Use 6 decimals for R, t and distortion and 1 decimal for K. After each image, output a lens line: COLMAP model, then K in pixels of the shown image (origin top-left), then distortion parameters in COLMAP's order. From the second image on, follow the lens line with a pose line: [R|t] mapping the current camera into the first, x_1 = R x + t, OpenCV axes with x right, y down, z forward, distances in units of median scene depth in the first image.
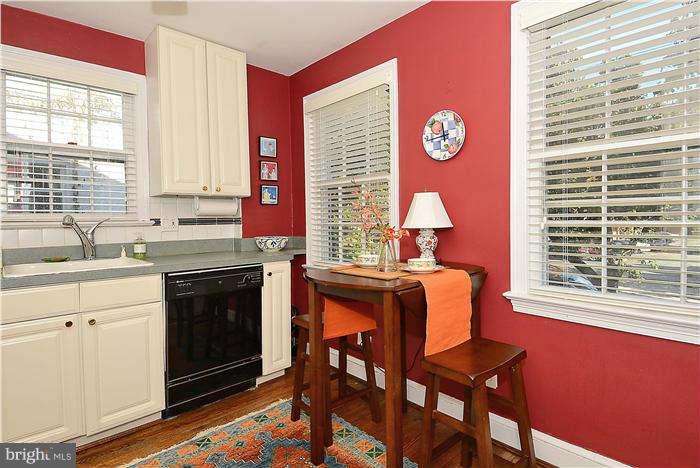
lens RADIAL K [[371.4, 0, 349.2], [0, 371.4, 221.1], [0, 0, 1]] dist [-0.000217, 0.000045]
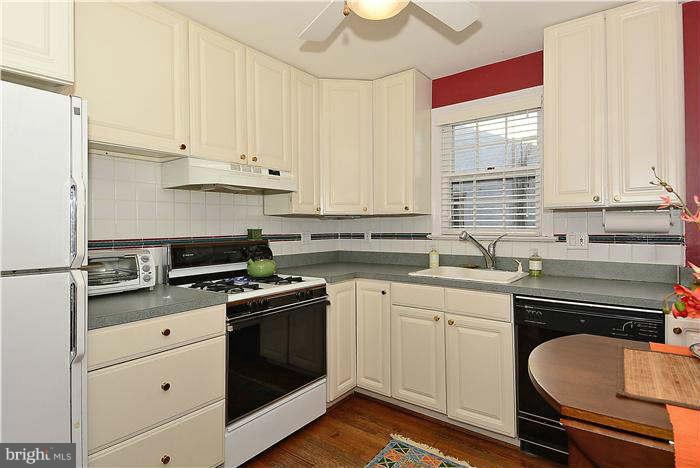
lens RADIAL K [[371.4, 0, 349.2], [0, 371.4, 221.1], [0, 0, 1]] dist [-0.000217, 0.000045]
pose [[0.170150, -0.008857, -0.985378, 0.318401], [-0.011484, 0.999874, -0.010970, -0.025639], [0.985351, 0.013183, 0.170027, 0.361159]]
